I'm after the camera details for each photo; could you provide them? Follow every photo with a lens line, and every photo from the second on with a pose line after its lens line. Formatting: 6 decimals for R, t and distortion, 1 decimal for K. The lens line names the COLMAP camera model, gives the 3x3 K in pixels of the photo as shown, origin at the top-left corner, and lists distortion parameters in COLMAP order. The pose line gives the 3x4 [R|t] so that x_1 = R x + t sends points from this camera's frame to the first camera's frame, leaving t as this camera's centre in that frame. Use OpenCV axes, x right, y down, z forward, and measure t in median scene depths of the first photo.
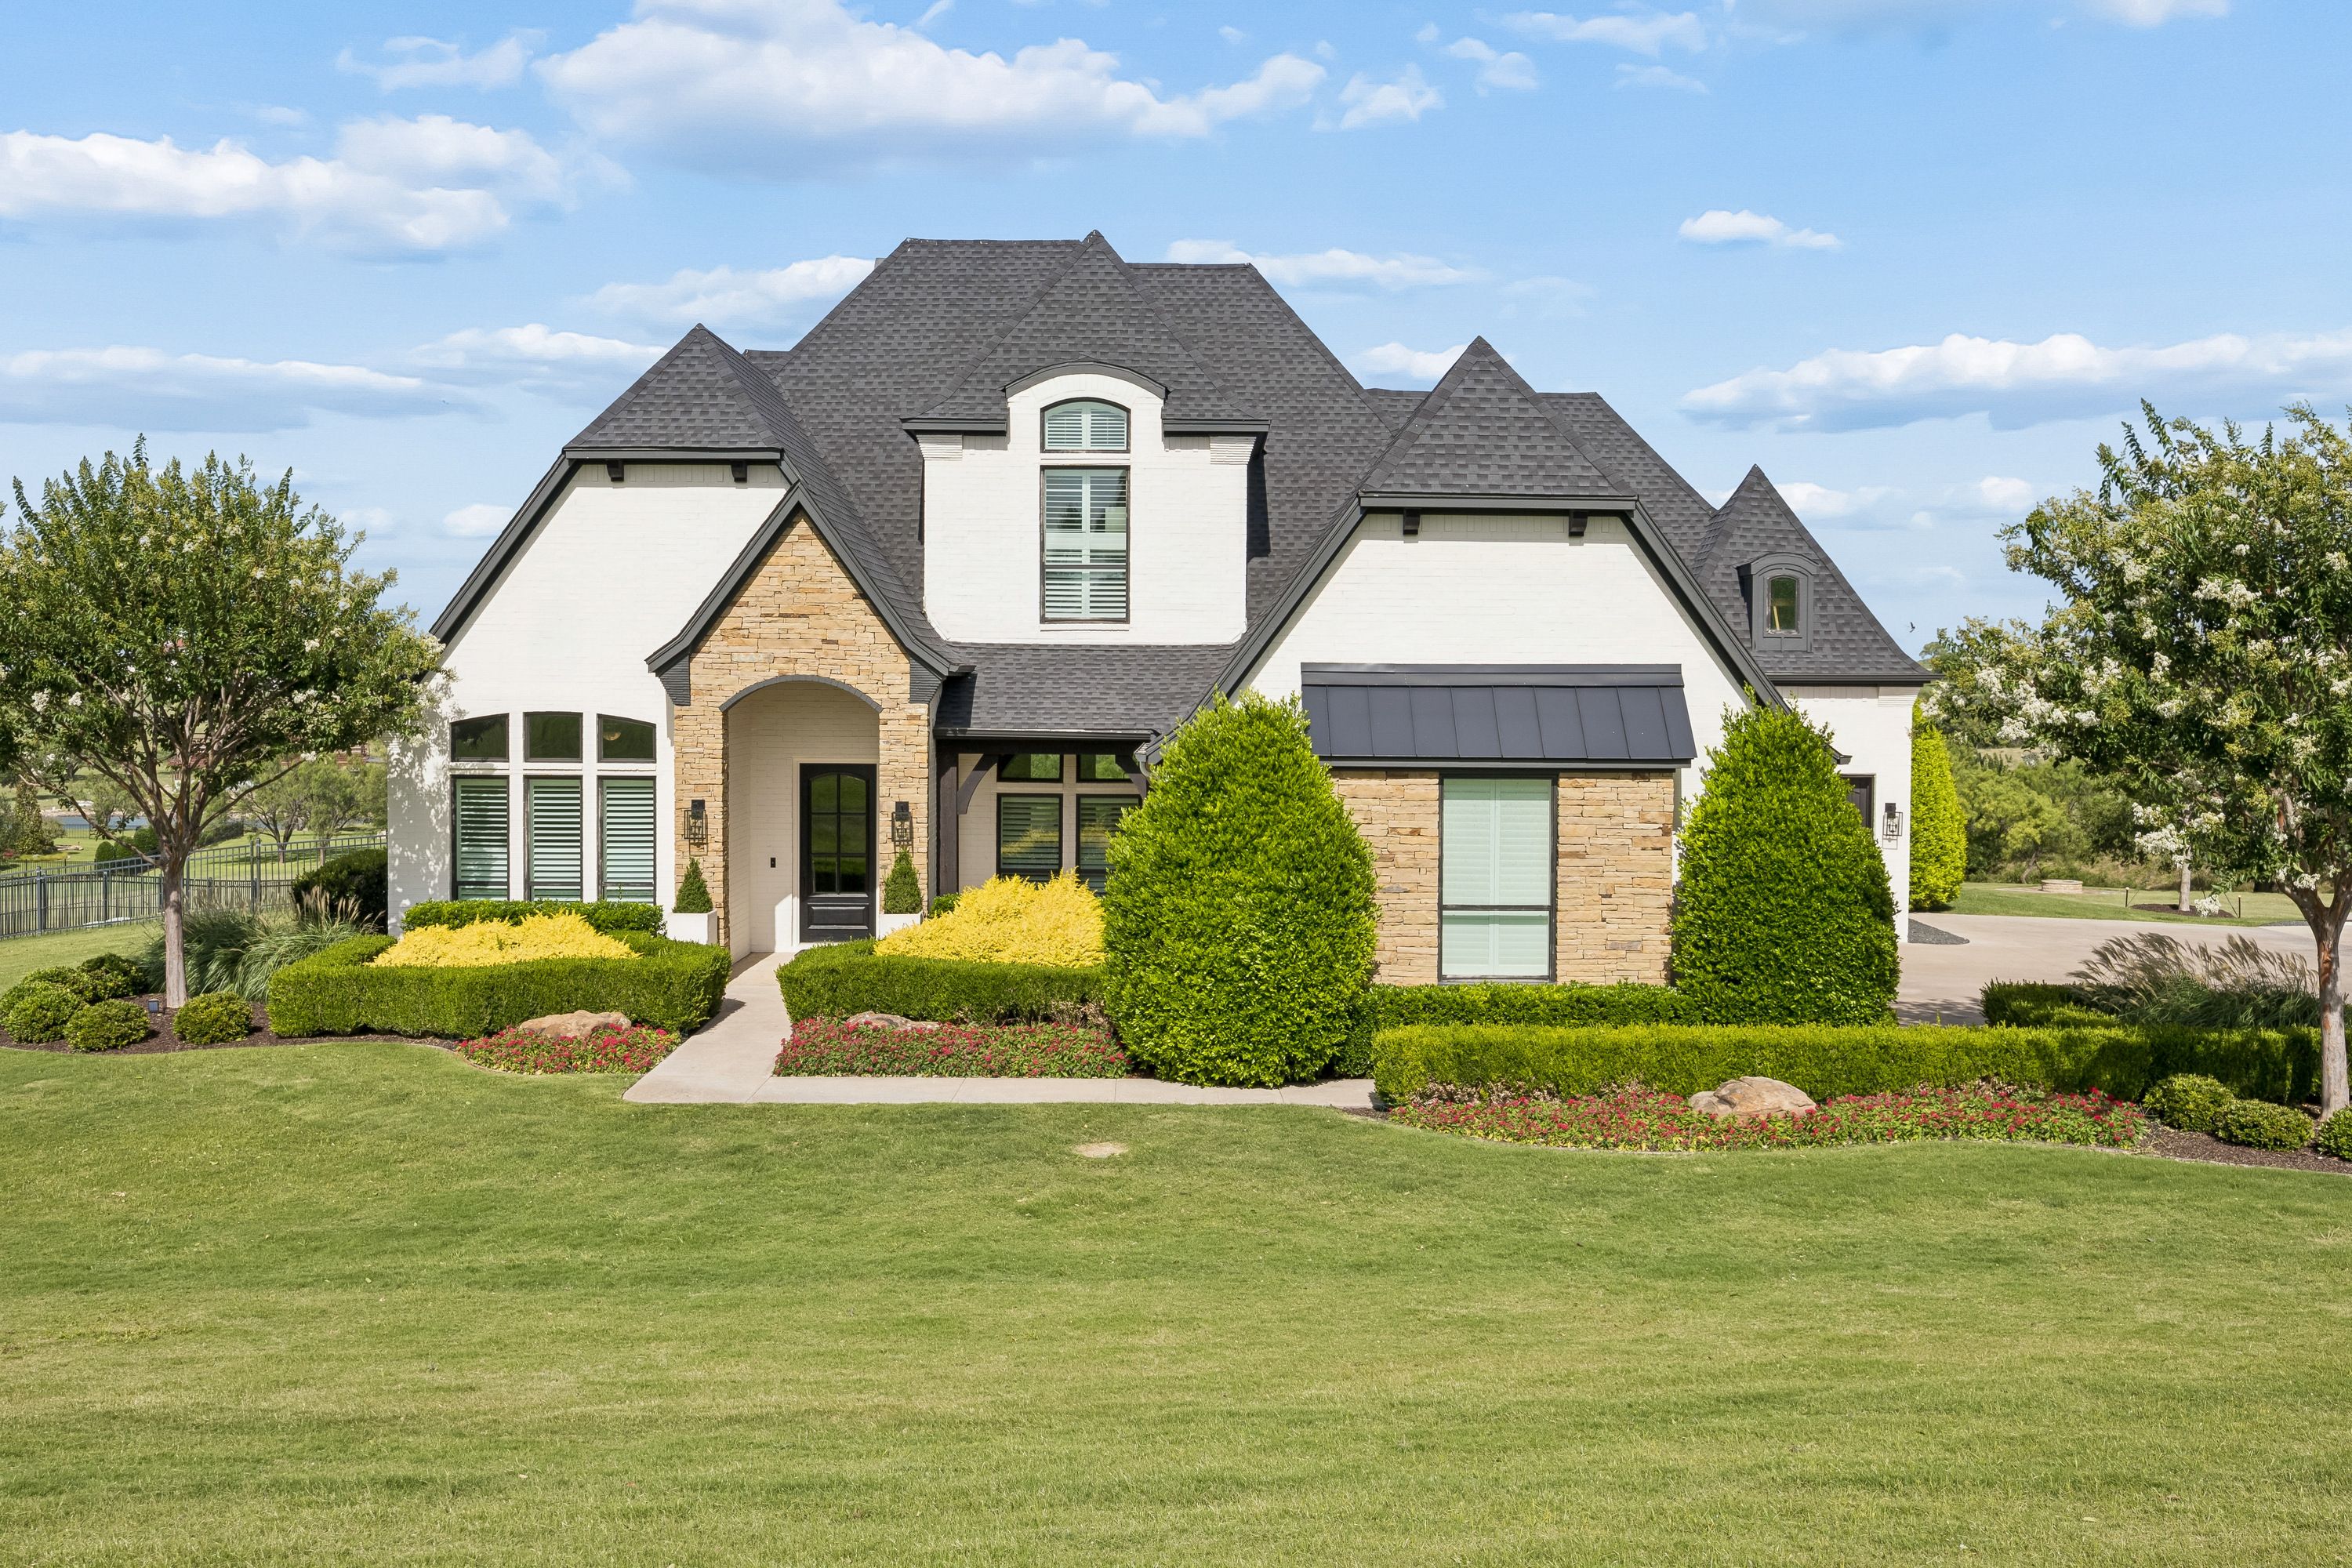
lens RADIAL K [[2276.6, 0, 1176.0], [0, 2276.6, 784.0], [0, 0, 1]] dist [-0.006522, -0.001158]
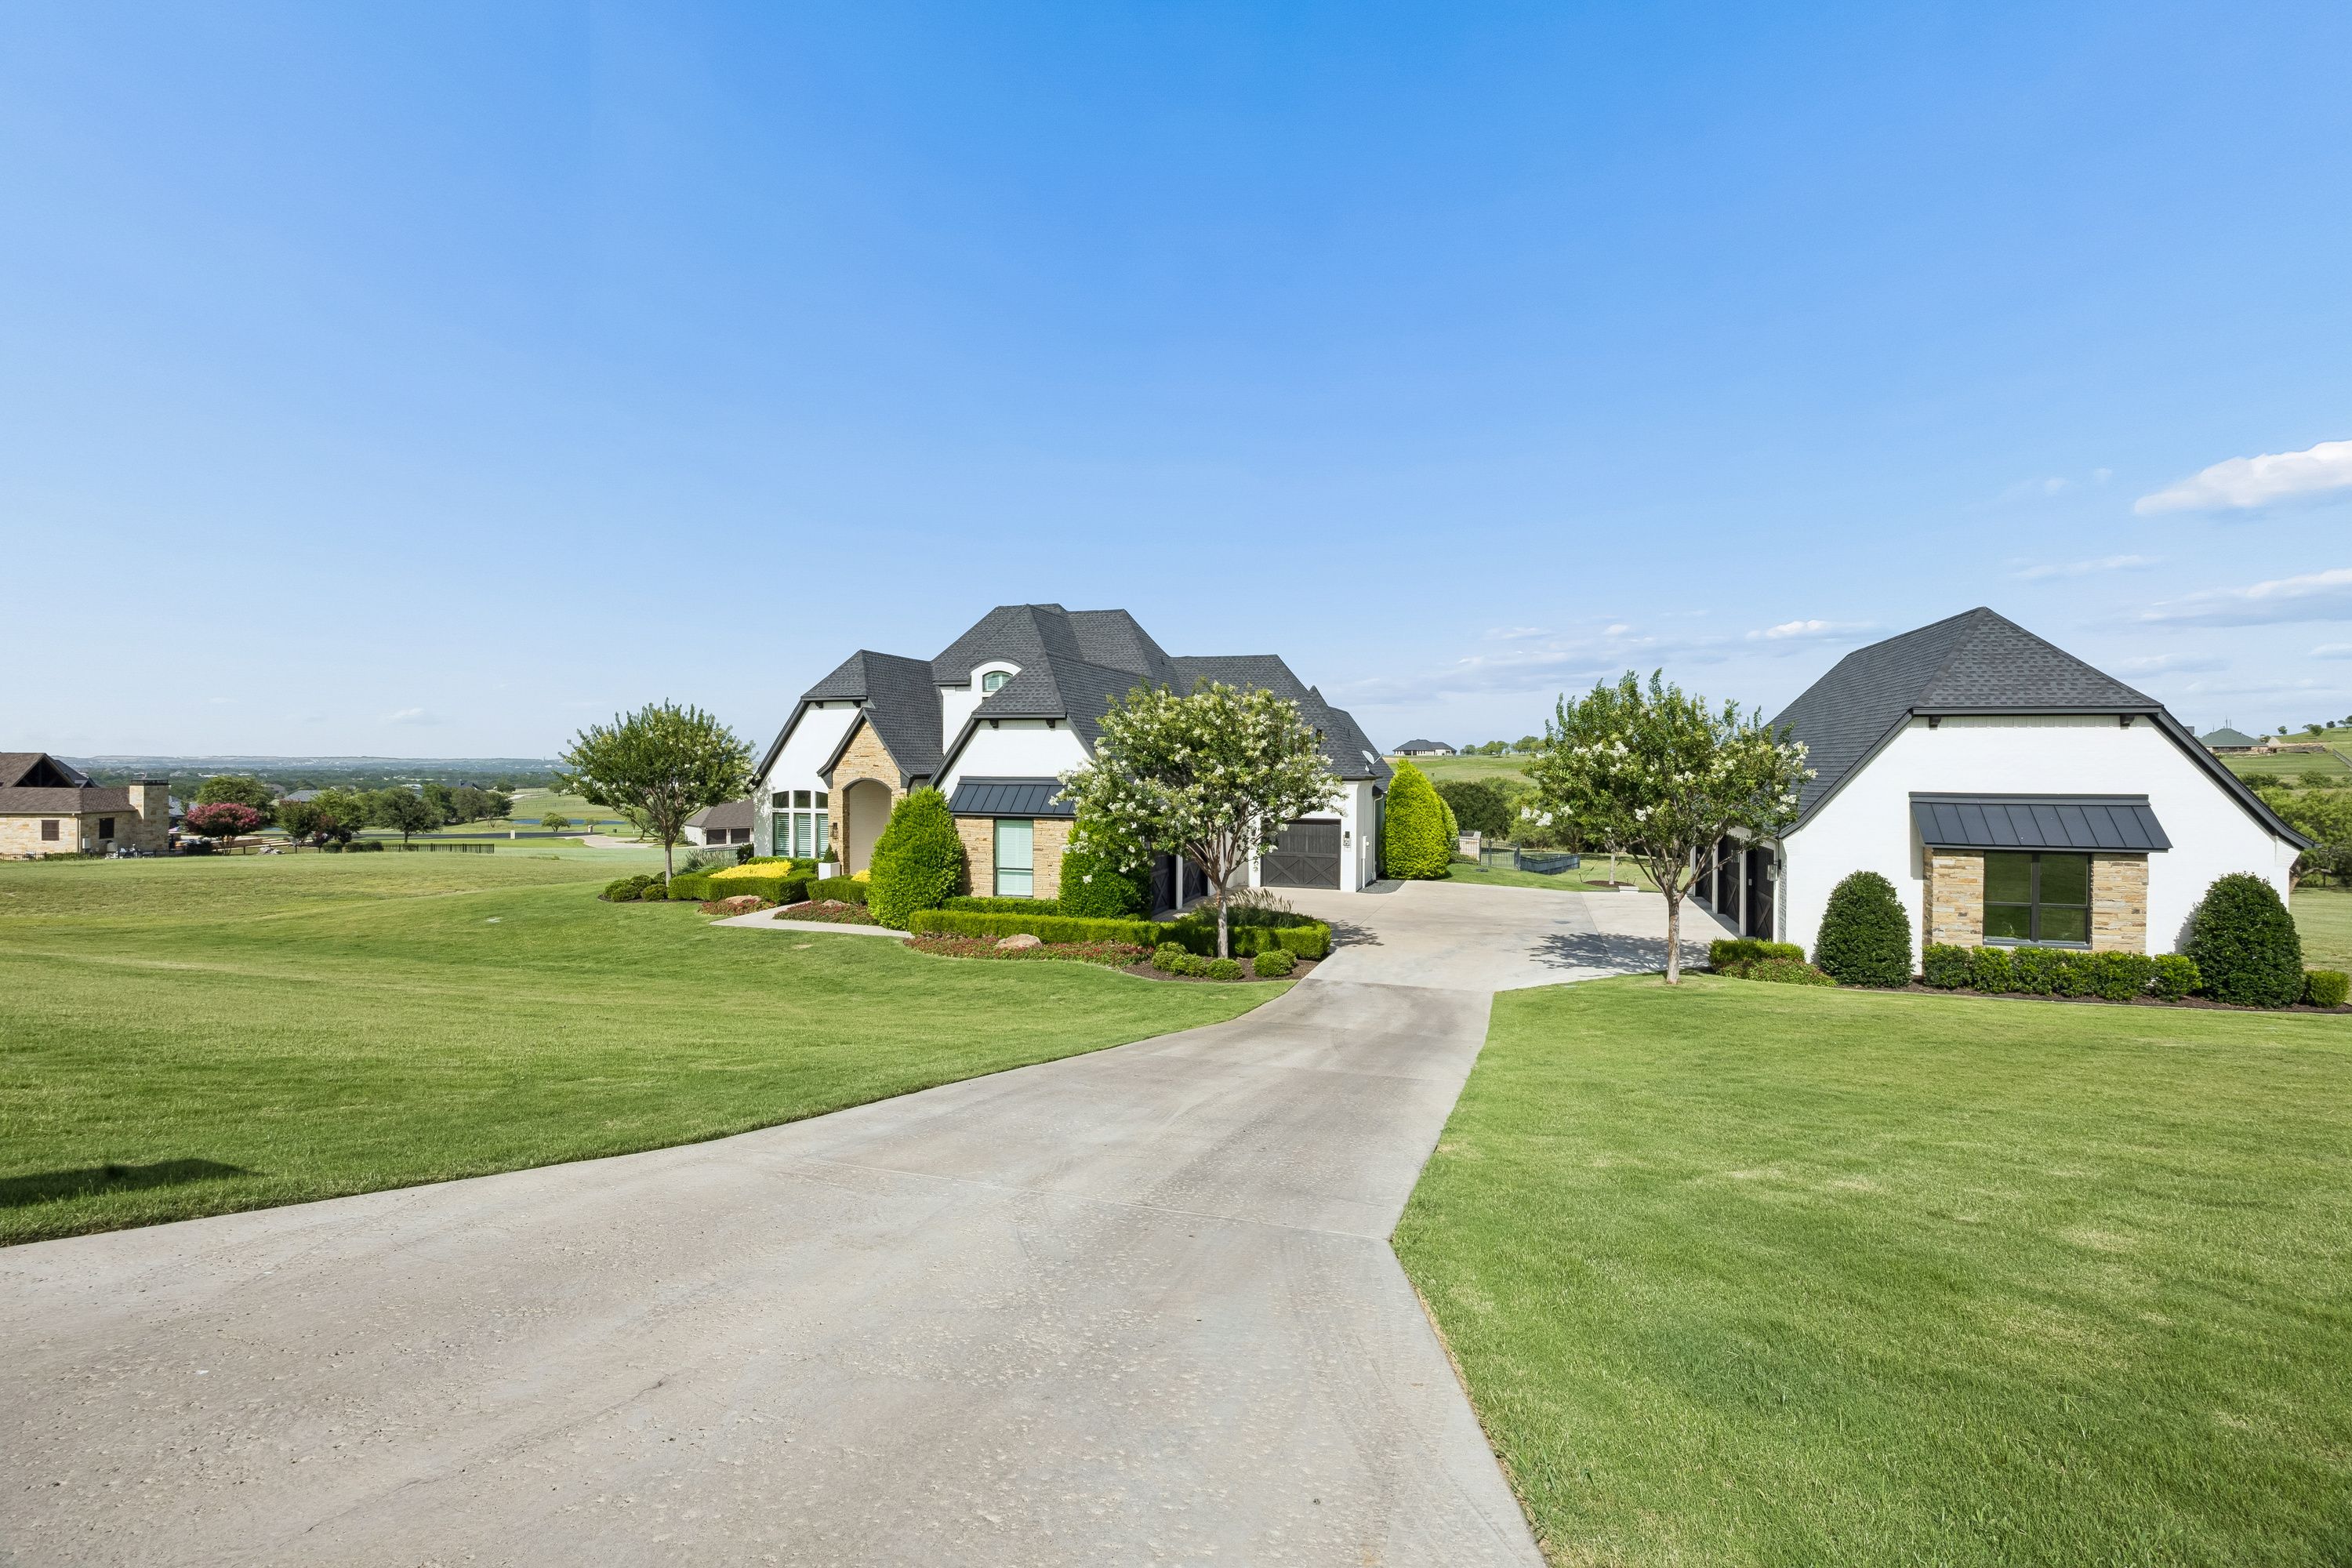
lens RADIAL K [[1094.6, 0, 1176.0], [0, 1094.6, 784.0], [0, 0, 1]] dist [0.000289, 0.000004]
pose [[0.944618, 0.008423, -0.328063, 0.617012], [-0.019080, 0.999389, -0.029278, -0.008941], [0.327616, 0.033916, 0.944202, -0.116471]]
